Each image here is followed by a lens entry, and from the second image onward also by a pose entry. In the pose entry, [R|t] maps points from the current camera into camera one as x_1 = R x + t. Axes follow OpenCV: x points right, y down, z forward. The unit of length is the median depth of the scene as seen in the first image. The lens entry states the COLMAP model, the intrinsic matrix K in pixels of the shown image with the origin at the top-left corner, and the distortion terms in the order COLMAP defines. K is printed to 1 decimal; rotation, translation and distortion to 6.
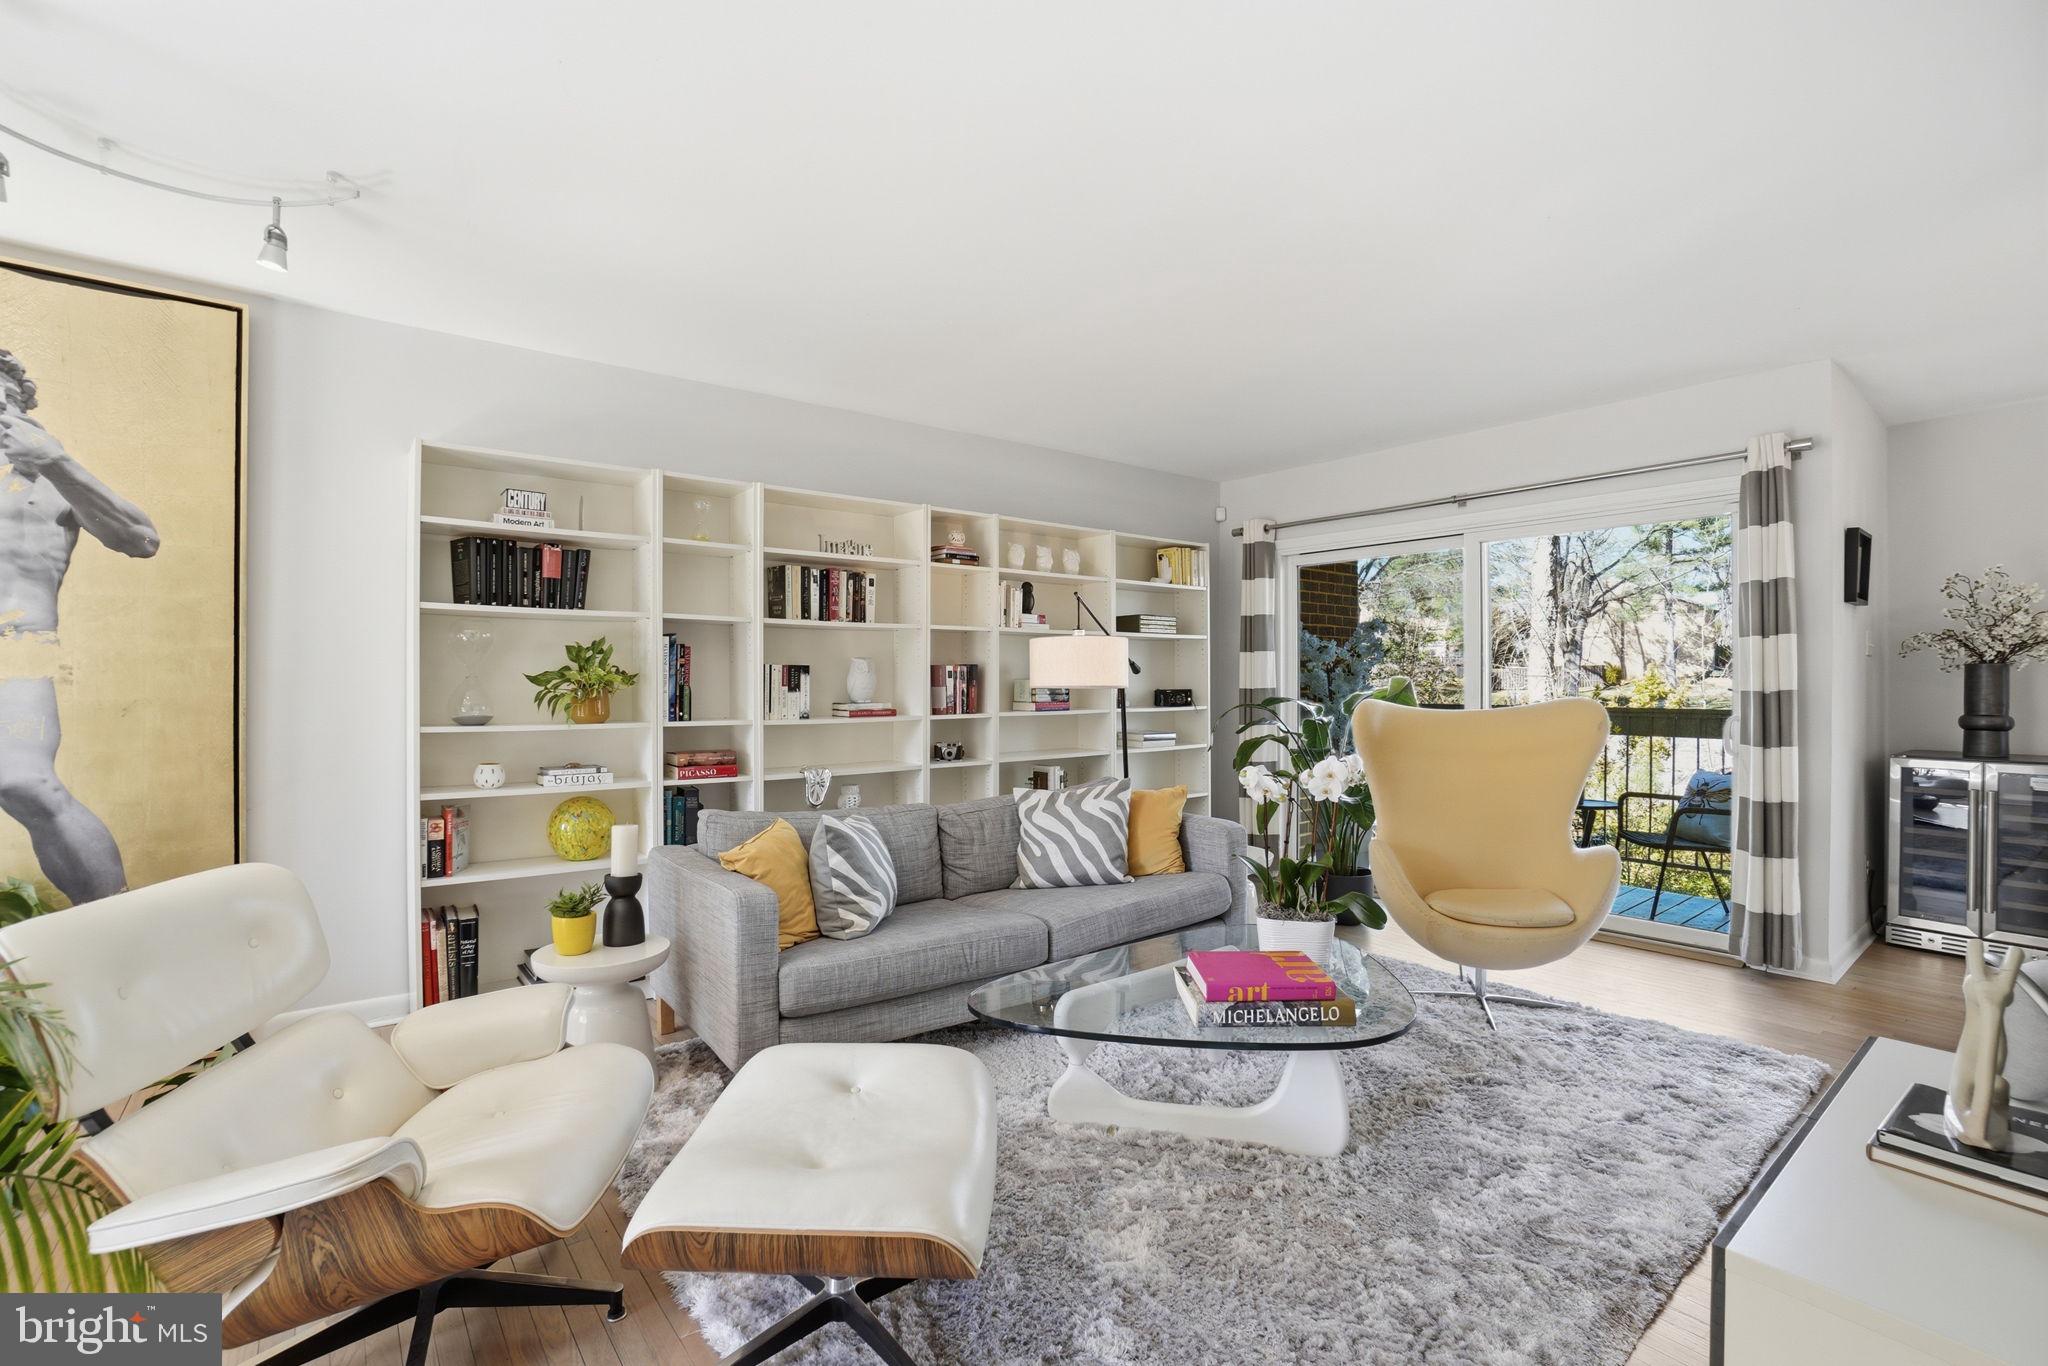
lens RADIAL K [[932.5, 0, 1009.7], [0, 932.5, 675.0], [0, 0, 1]] dist [-0.019029, 0.002352]
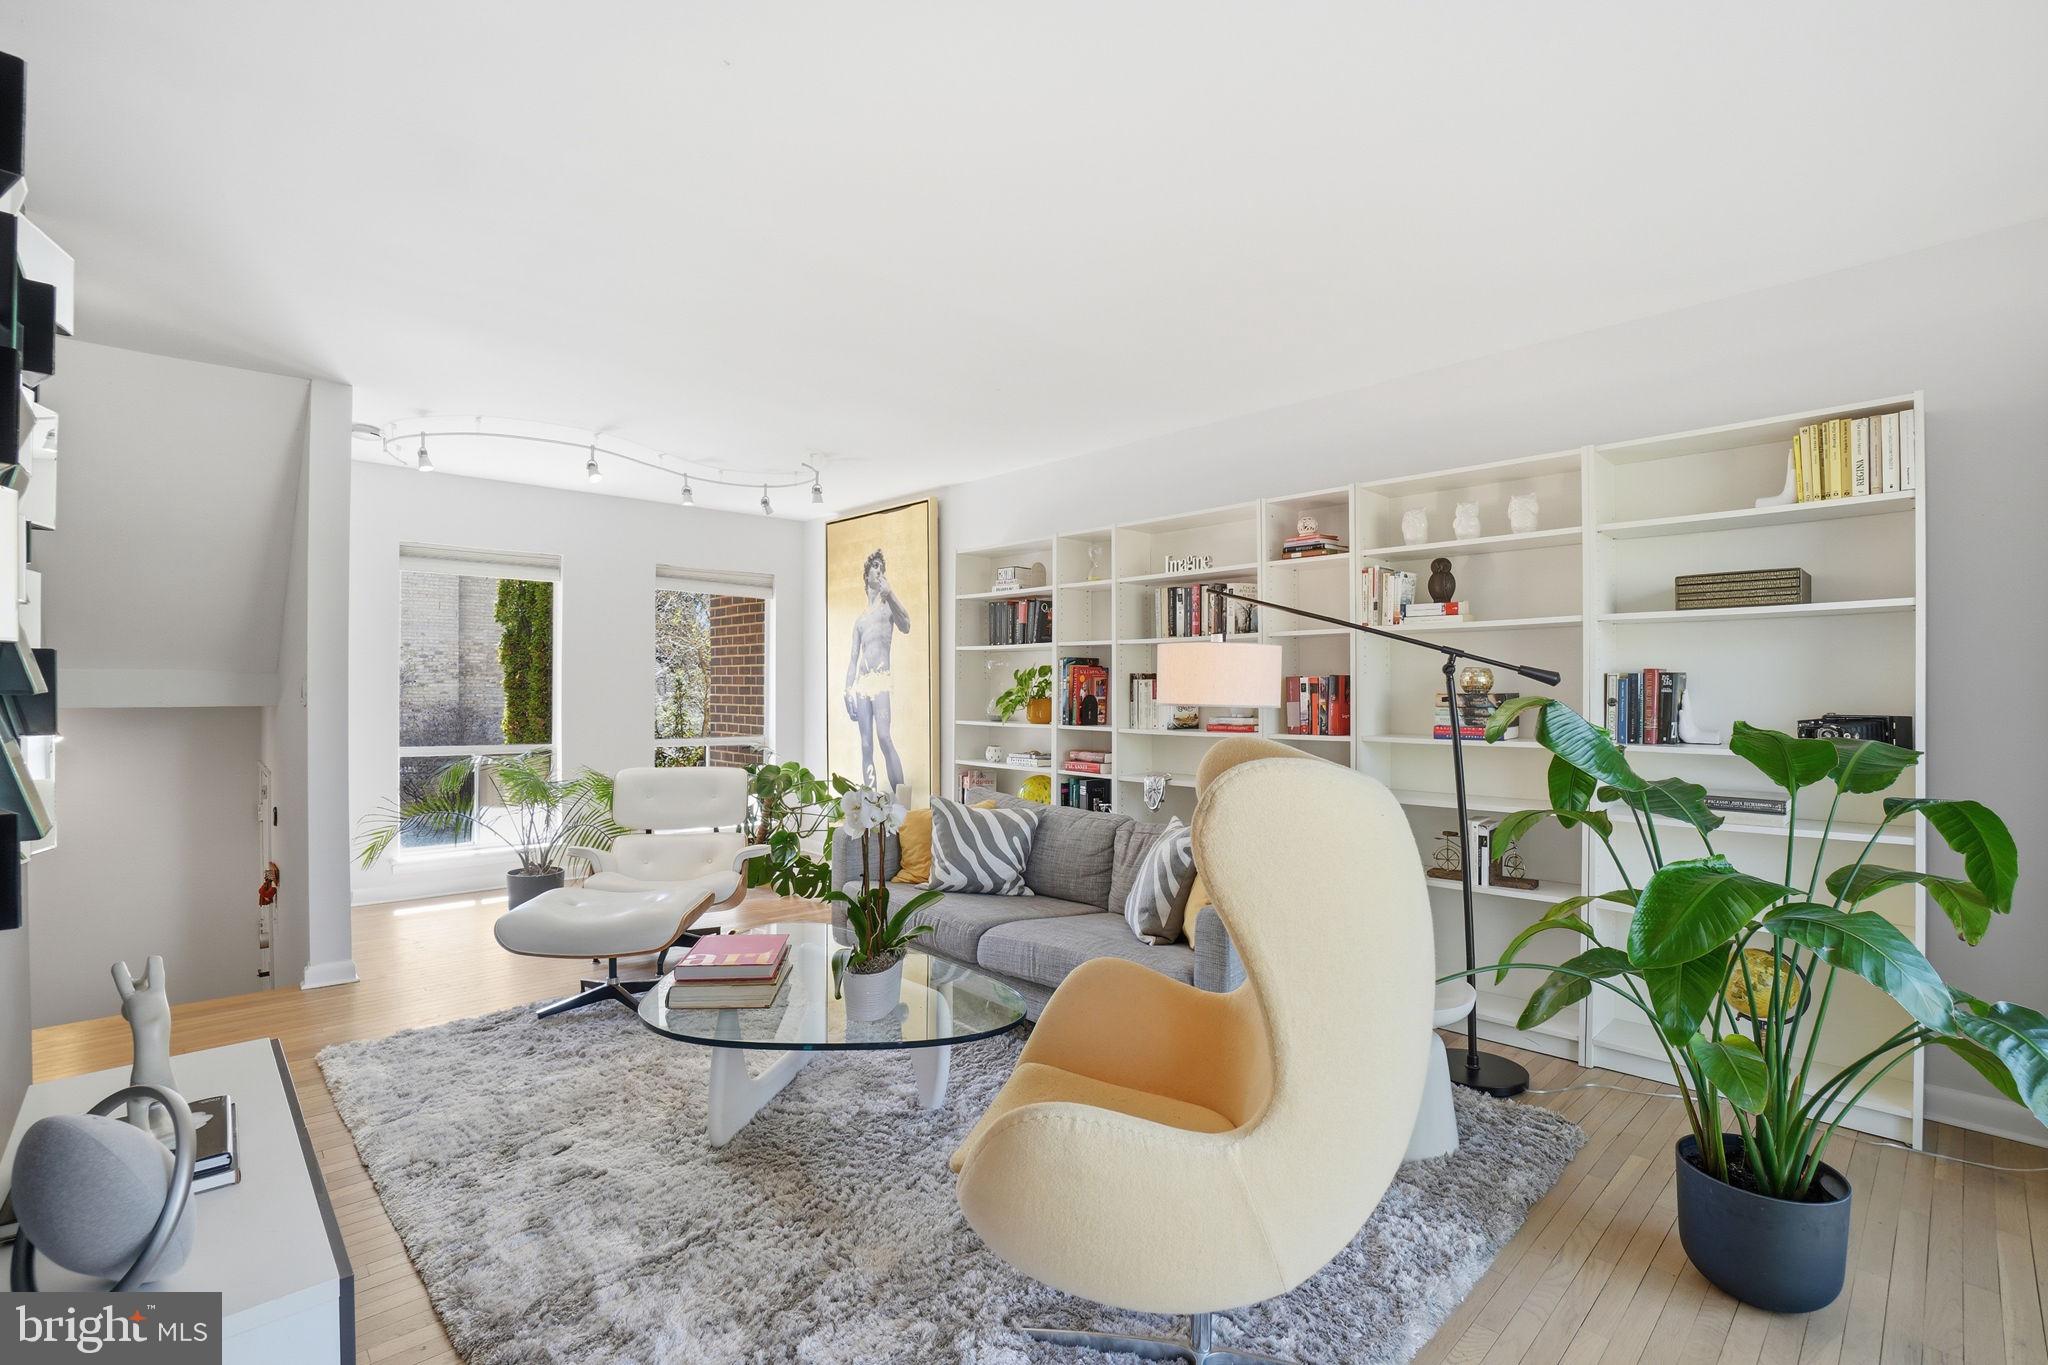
lens RADIAL K [[932.5, 0, 1012.7], [0, 932.5, 685.0], [0, 0, 1]] dist [-0.019029, 0.002352]
pose [[0.072286, -0.001236, -0.997383, 1.264643], [0.000382, 0.999999, -0.001212, -0.003268], [0.997384, -0.000294, 0.072287, 1.107980]]
